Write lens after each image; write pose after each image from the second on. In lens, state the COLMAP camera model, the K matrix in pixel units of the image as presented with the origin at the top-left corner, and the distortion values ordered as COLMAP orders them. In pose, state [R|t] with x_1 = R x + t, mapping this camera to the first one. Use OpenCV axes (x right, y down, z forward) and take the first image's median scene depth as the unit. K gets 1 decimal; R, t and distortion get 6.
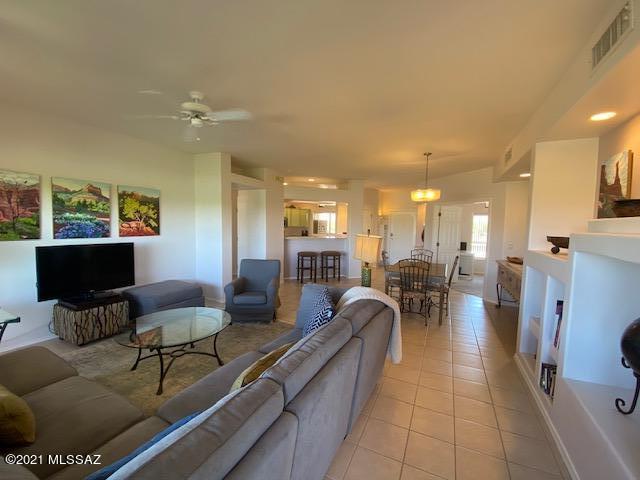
lens RADIAL K [[257.1, 0, 322.0], [0, 257.1, 239.8], [0, 0, 1]] dist [-0.003097, -0.007028]
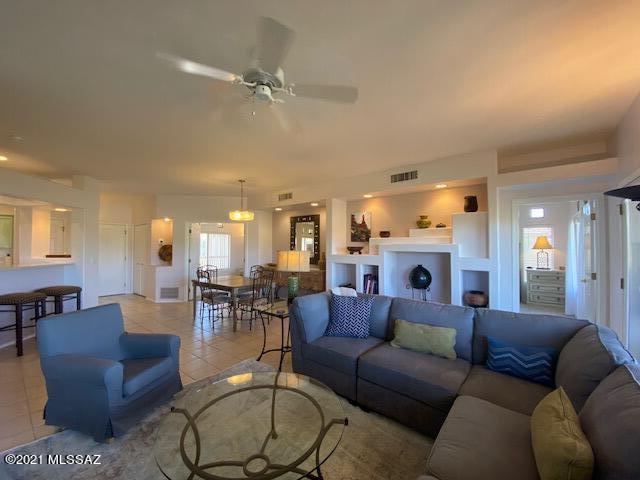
lens RADIAL K [[257.1, 0, 320.8], [0, 257.1, 239.4], [0, 0, 1]] dist [-0.003097, -0.007028]
pose [[0.226291, 0.007257, 0.974033, -0.692979], [0.060346, 0.997947, -0.021455, -0.024300], [-0.972189, 0.063634, 0.225389, 0.447759]]
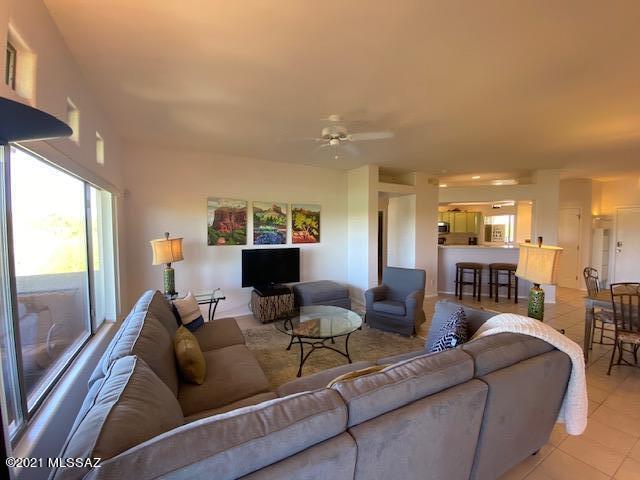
lens RADIAL K [[257.1, 0, 319.9], [0, 257.1, 238.4], [0, 0, 1]] dist [-0.003097, -0.007028]
pose [[0.802926, -0.001146, -0.596078, 0.088727], [-0.017768, 0.999508, -0.025855, -0.005602], [0.595814, 0.031351, 0.802510, 0.042306]]
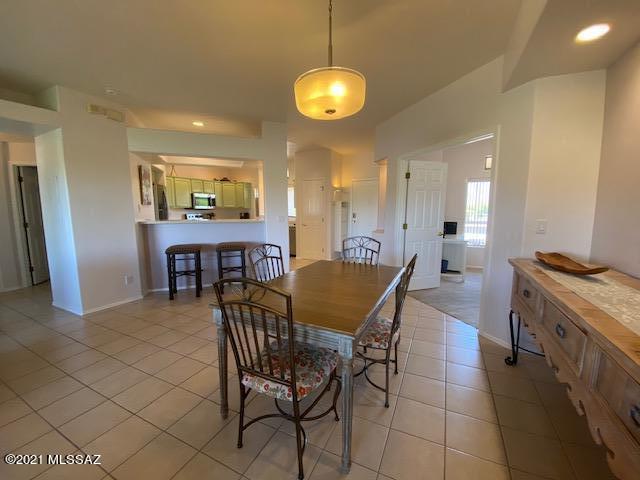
lens RADIAL K [[257.1, 0, 324.6], [0, 257.1, 240.8], [0, 0, 1]] dist [-0.003097, -0.007028]
pose [[0.999671, -0.025074, 0.005315, 0.435909], [0.024702, 0.997814, 0.061302, 0.015496], [-0.006840, -0.061151, 0.998105, 0.680598]]
